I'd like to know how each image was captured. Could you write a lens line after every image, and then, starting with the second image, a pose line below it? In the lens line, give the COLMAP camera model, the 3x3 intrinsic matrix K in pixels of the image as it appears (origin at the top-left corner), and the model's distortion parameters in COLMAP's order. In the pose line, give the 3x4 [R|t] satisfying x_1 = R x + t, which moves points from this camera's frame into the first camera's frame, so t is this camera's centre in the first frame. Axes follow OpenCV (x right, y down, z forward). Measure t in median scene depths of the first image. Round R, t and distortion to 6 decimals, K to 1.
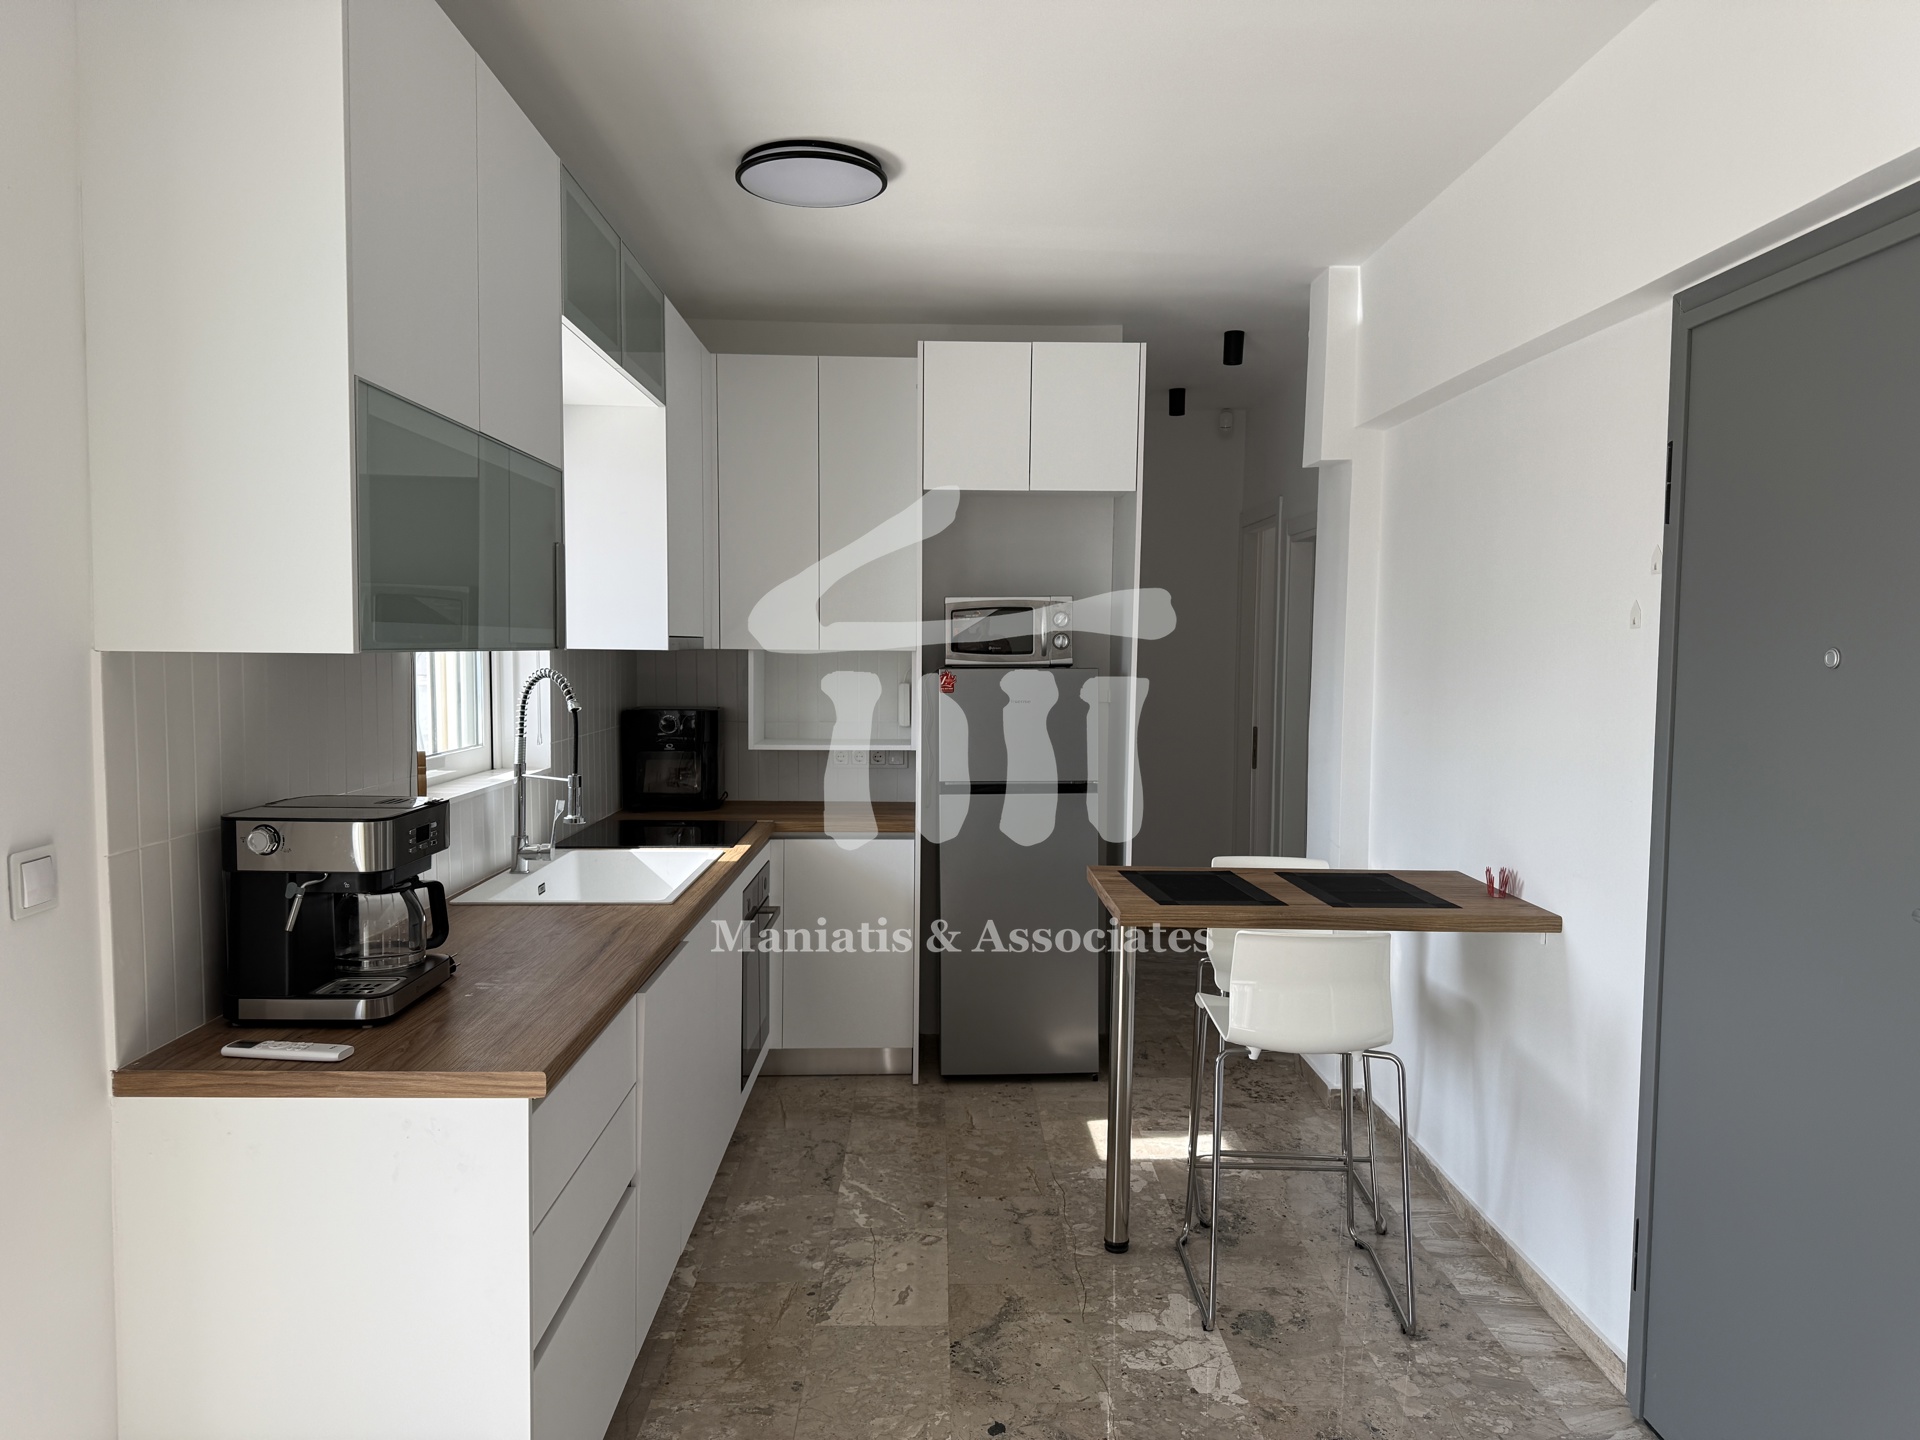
lens RADIAL K [[1335.6, 0, 960.0], [0, 1335.6, 720.0], [0, 0, 1]] dist [0.003289, 0.000464]
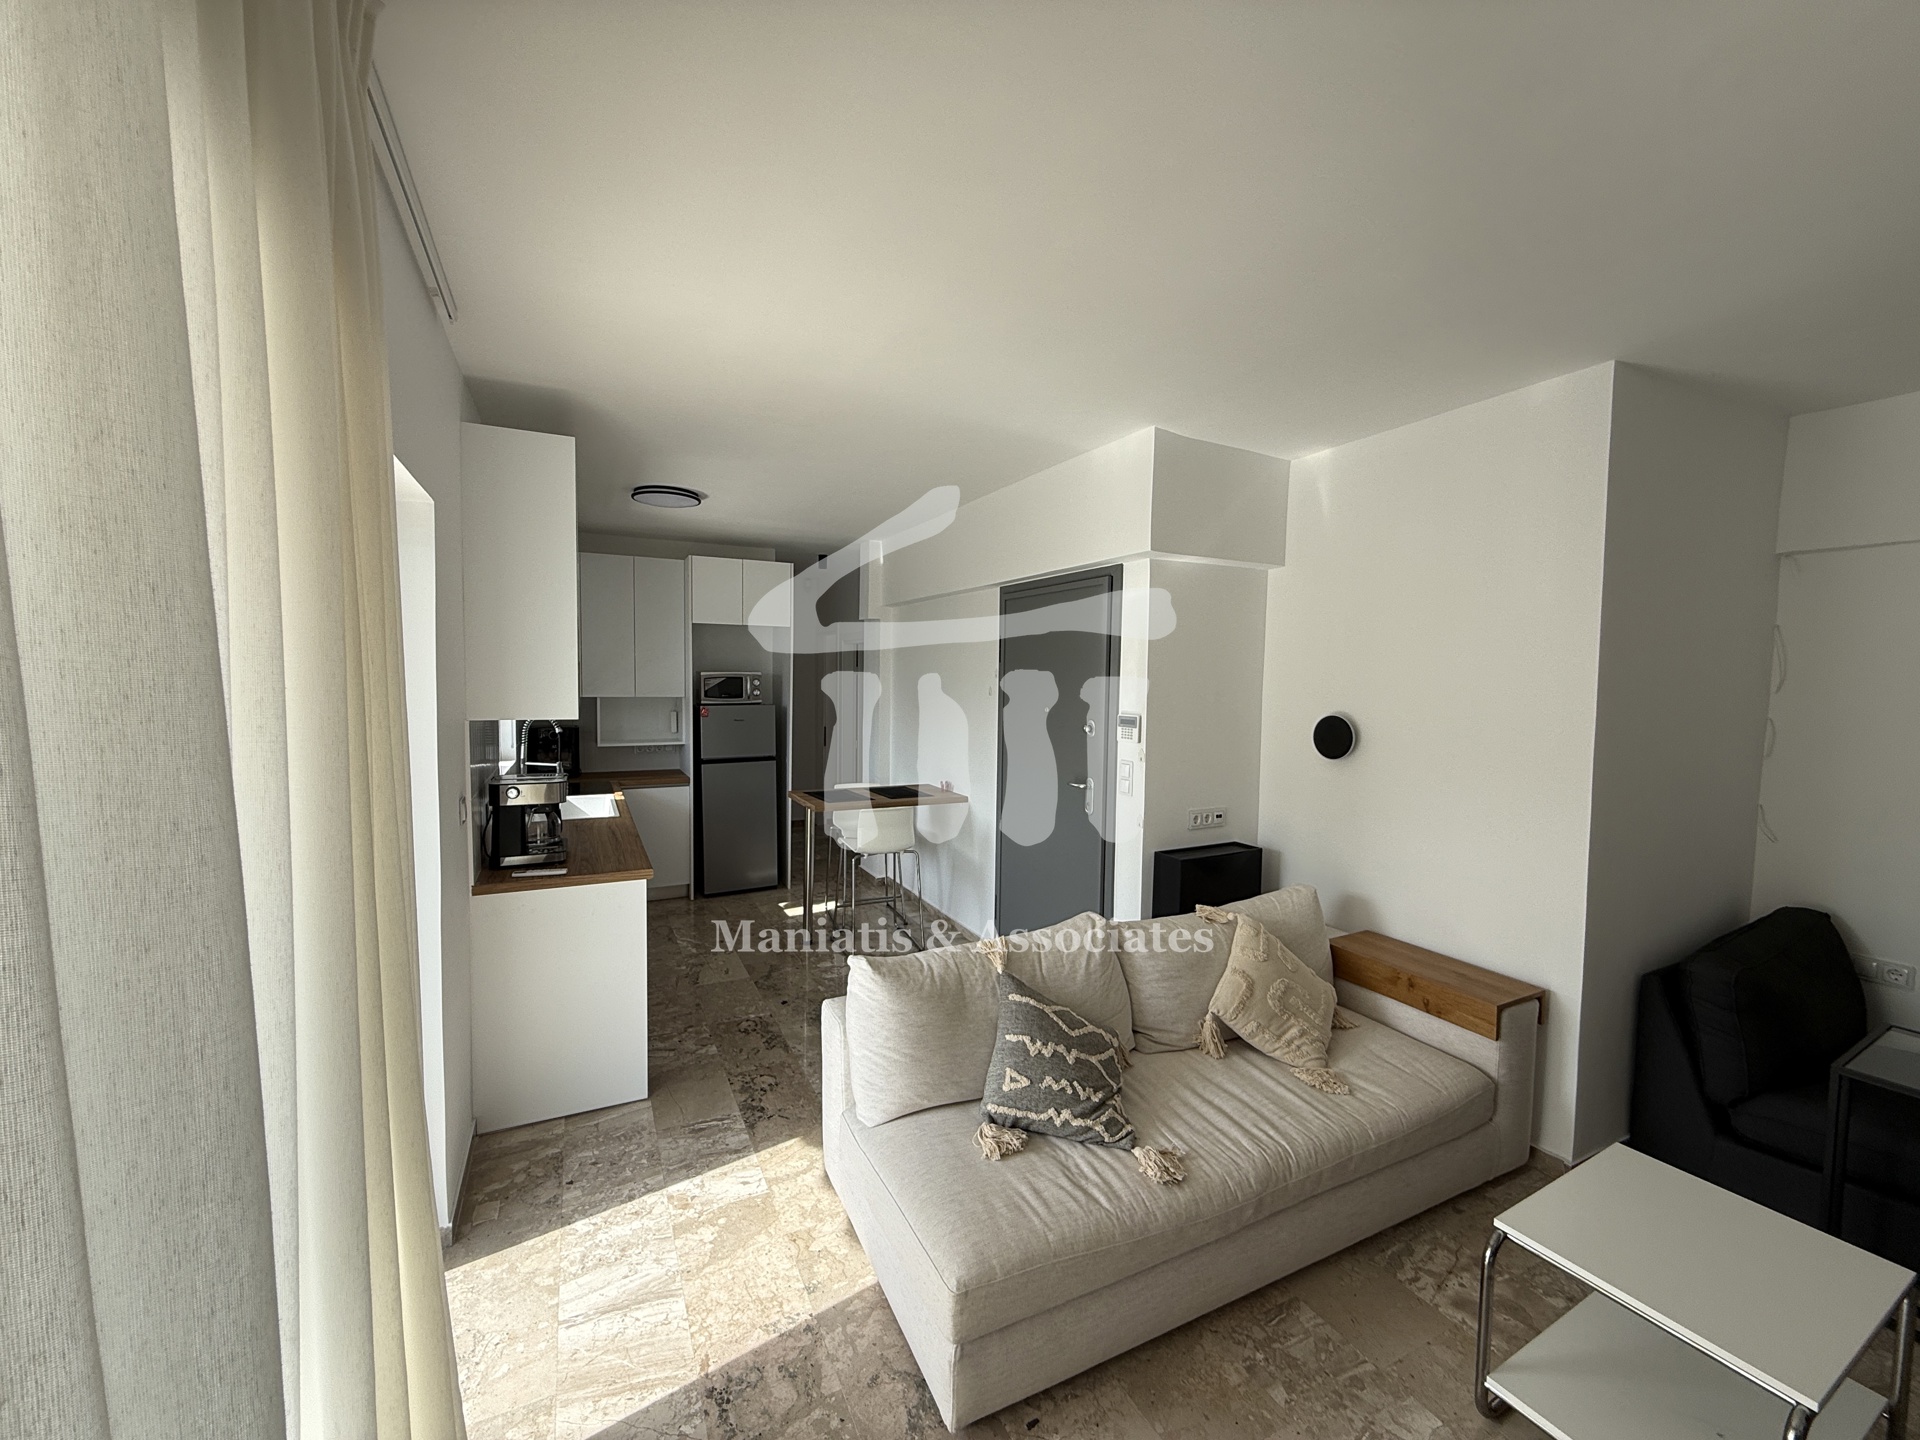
lens RADIAL K [[762.8, 0, 956.2], [0, 762.8, 719.4], [0, 0, 1]] dist [-0.000093, -0.000056]
pose [[0.901697, -0.023593, 0.431725, -0.223983], [0.021725, 0.999721, 0.009257, -0.024887], [-0.431823, 0.001032, 0.901958, -0.372483]]
